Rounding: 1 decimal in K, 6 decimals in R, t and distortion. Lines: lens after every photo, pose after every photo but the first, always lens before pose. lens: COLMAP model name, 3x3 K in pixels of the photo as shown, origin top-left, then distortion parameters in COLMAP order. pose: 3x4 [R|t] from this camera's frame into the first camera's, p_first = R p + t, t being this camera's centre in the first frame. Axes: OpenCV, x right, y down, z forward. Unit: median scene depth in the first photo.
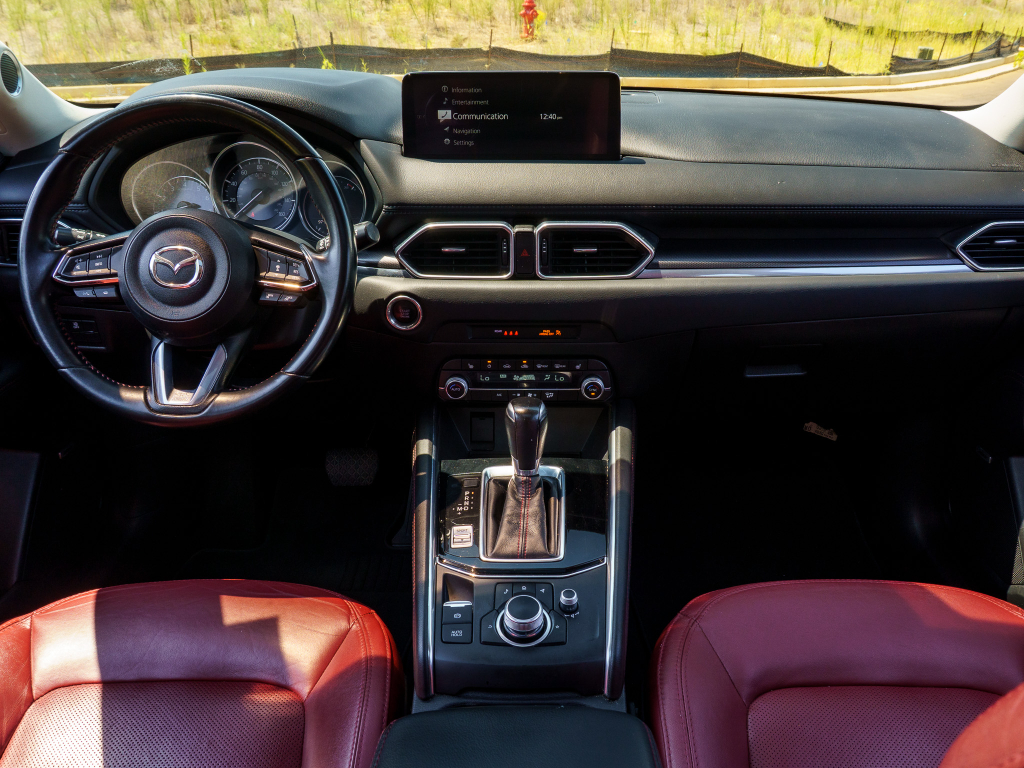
lens RADIAL K [[829.9, 0, 536.0], [0, 829.9, 383.4], [0, 0, 1]] dist [-0.014565, -0.006536]
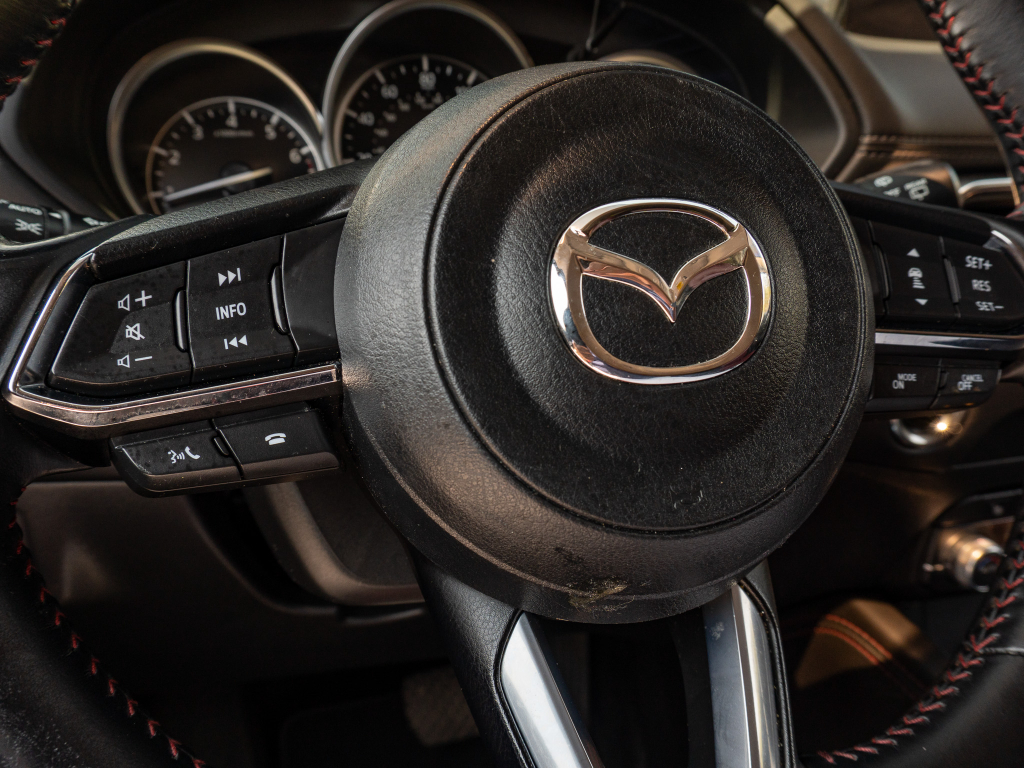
lens RADIAL K [[829.9, 0, 536.0], [0, 829.9, 383.4], [0, 0, 1]] dist [-0.014565, -0.006536]
pose [[0.950791, -0.100586, 0.293053, -0.477056], [0.127121, 0.989204, -0.072904, -0.092044], [-0.282556, 0.106569, 0.953313, 0.710222]]
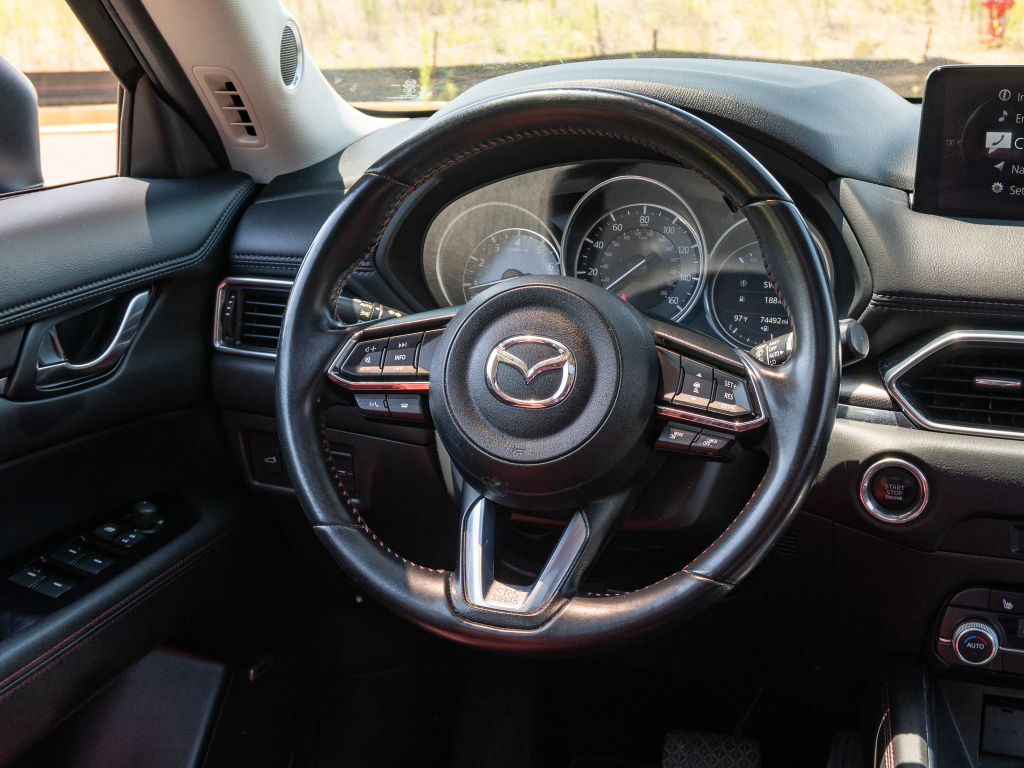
lens RADIAL K [[1478.0, 0, 529.0], [0, 1478.0, 383.9], [0, 0, 1]] dist [-0.000728, 0.047818]
pose [[0.954521, 0.075357, -0.288463, -0.119768], [-0.122564, 0.981175, -0.149245, 0.020651], [0.271786, 0.177813, 0.945788, 0.015095]]
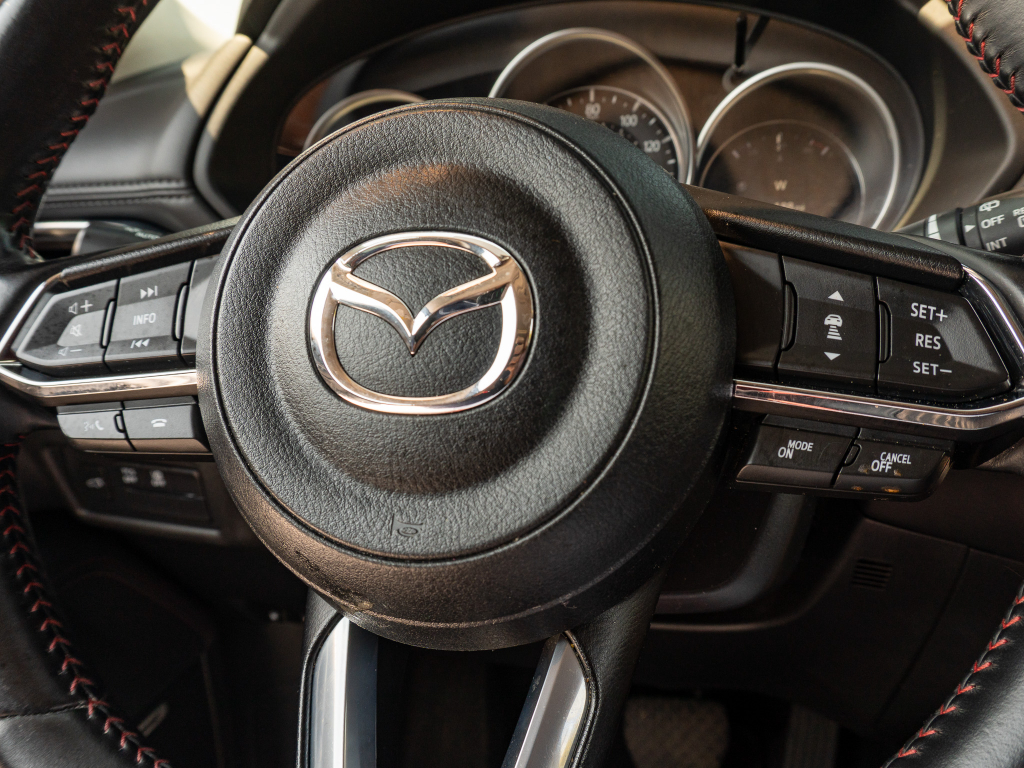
lens RADIAL K [[829.9, 0, 536.0], [0, 829.9, 383.4], [0, 0, 1]] dist [-0.014565, -0.006536]
pose [[0.977656, 0.002586, -0.210196, -0.315918], [-0.029038, 0.992000, -0.122854, -0.085871], [0.208196, 0.126212, 0.969910, 0.700503]]
